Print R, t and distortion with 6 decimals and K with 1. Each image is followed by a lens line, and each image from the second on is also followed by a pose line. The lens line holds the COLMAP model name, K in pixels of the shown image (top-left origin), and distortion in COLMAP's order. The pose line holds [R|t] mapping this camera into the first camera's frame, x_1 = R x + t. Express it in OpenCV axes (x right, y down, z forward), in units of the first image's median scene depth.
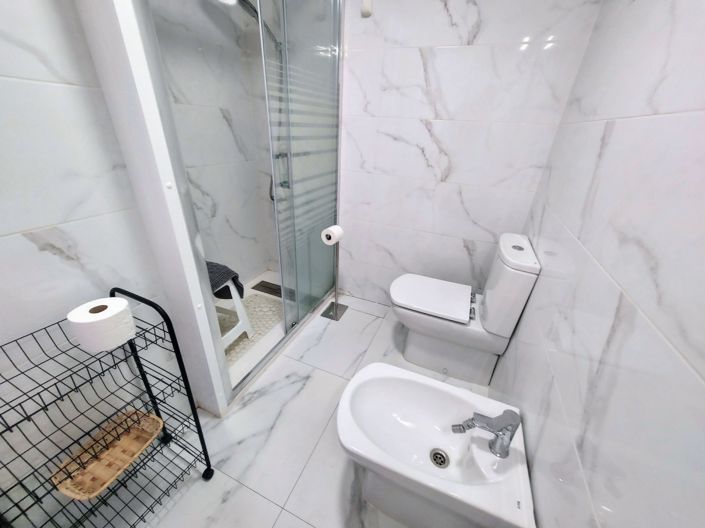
lens RADIAL K [[277.8, 0, 349.9], [0, 277.8, 264.2], [0, 0, 1]] dist [0.012213, -0.002431]
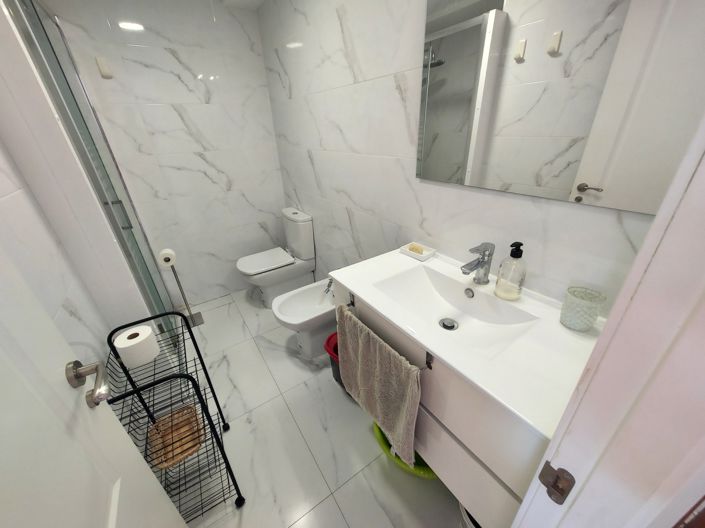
lens RADIAL K [[277.8, 0, 352.6], [0, 277.8, 262.1], [0, 0, 1]] dist [0.012213, -0.002431]
pose [[0.541640, -0.435504, 0.719001, -0.564337], [0.435963, 0.876843, 0.202689, 0.015536], [-0.718723, 0.203673, 0.664797, -0.377676]]
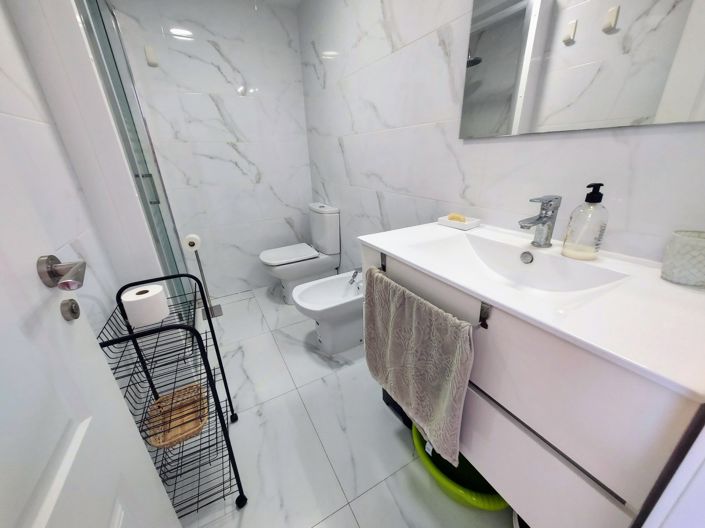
lens RADIAL K [[277.8, 0, 354.0], [0, 277.8, 262.4], [0, 0, 1]] dist [0.012213, -0.002431]
pose [[0.614036, -0.352858, 0.706010, -0.569550], [0.408343, 0.907507, 0.098418, 0.149313], [-0.675437, 0.227863, 0.701330, -0.276594]]
